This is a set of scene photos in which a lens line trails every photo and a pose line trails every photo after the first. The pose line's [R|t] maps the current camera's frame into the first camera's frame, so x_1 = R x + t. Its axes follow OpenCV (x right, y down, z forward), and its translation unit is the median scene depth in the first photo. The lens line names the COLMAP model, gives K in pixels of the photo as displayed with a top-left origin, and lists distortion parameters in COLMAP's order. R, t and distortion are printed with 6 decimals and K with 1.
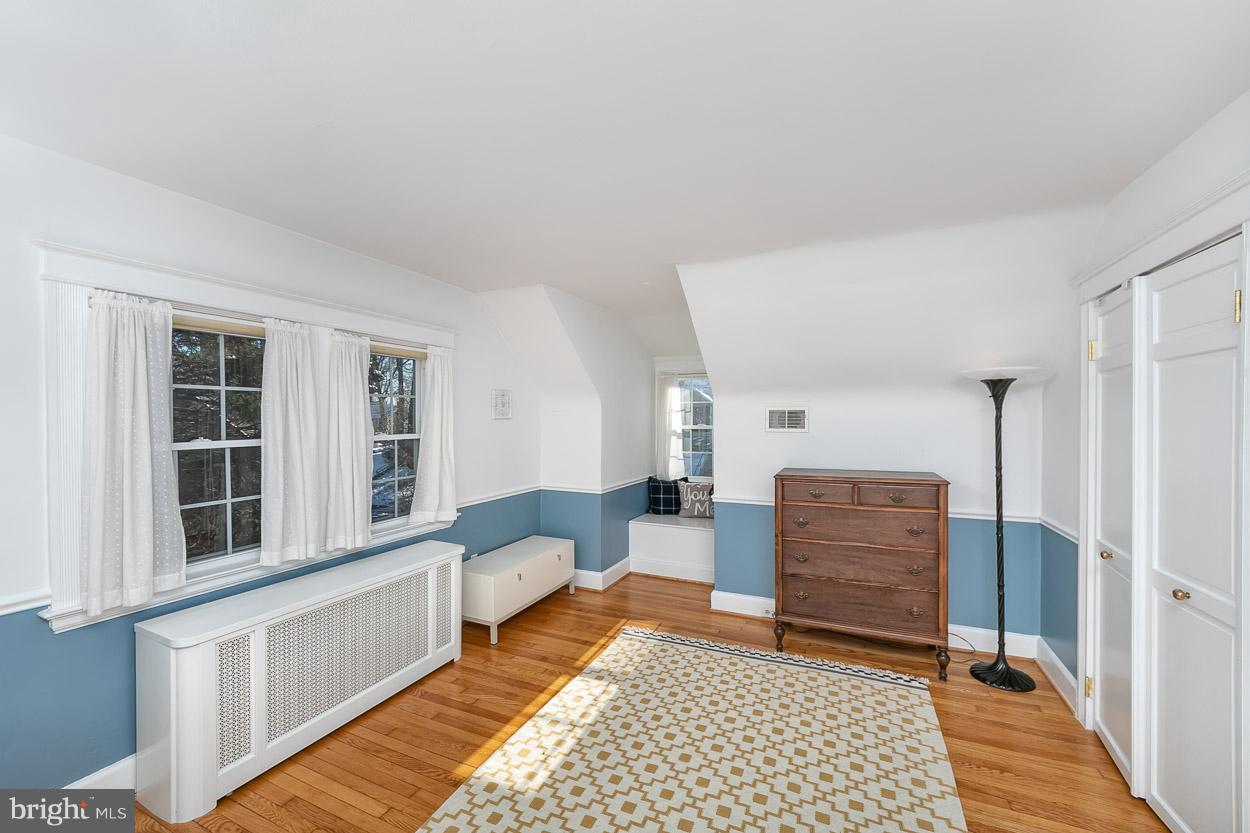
lens RADIAL K [[487.4, 0, 616.3], [0, 487.4, 423.3], [0, 0, 1]] dist [0.001727, 0.000260]
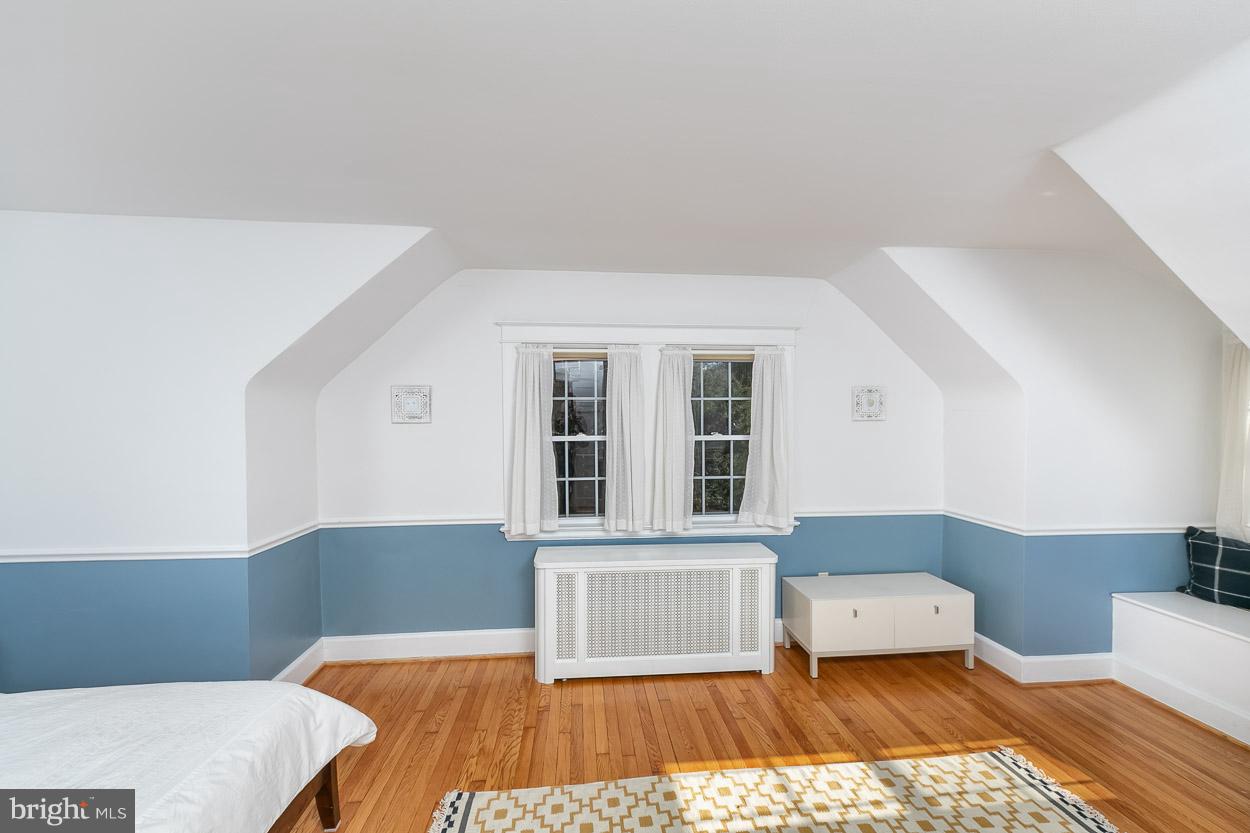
lens RADIAL K [[487.4, 0, 598.4], [0, 487.4, 422.7], [0, 0, 1]] dist [0.001727, 0.000260]
pose [[0.503023, 0.010480, -0.864210, 0.344638], [-0.007124, 0.999943, 0.007979, -0.011551], [0.864244, 0.002143, 0.503069, 0.249929]]
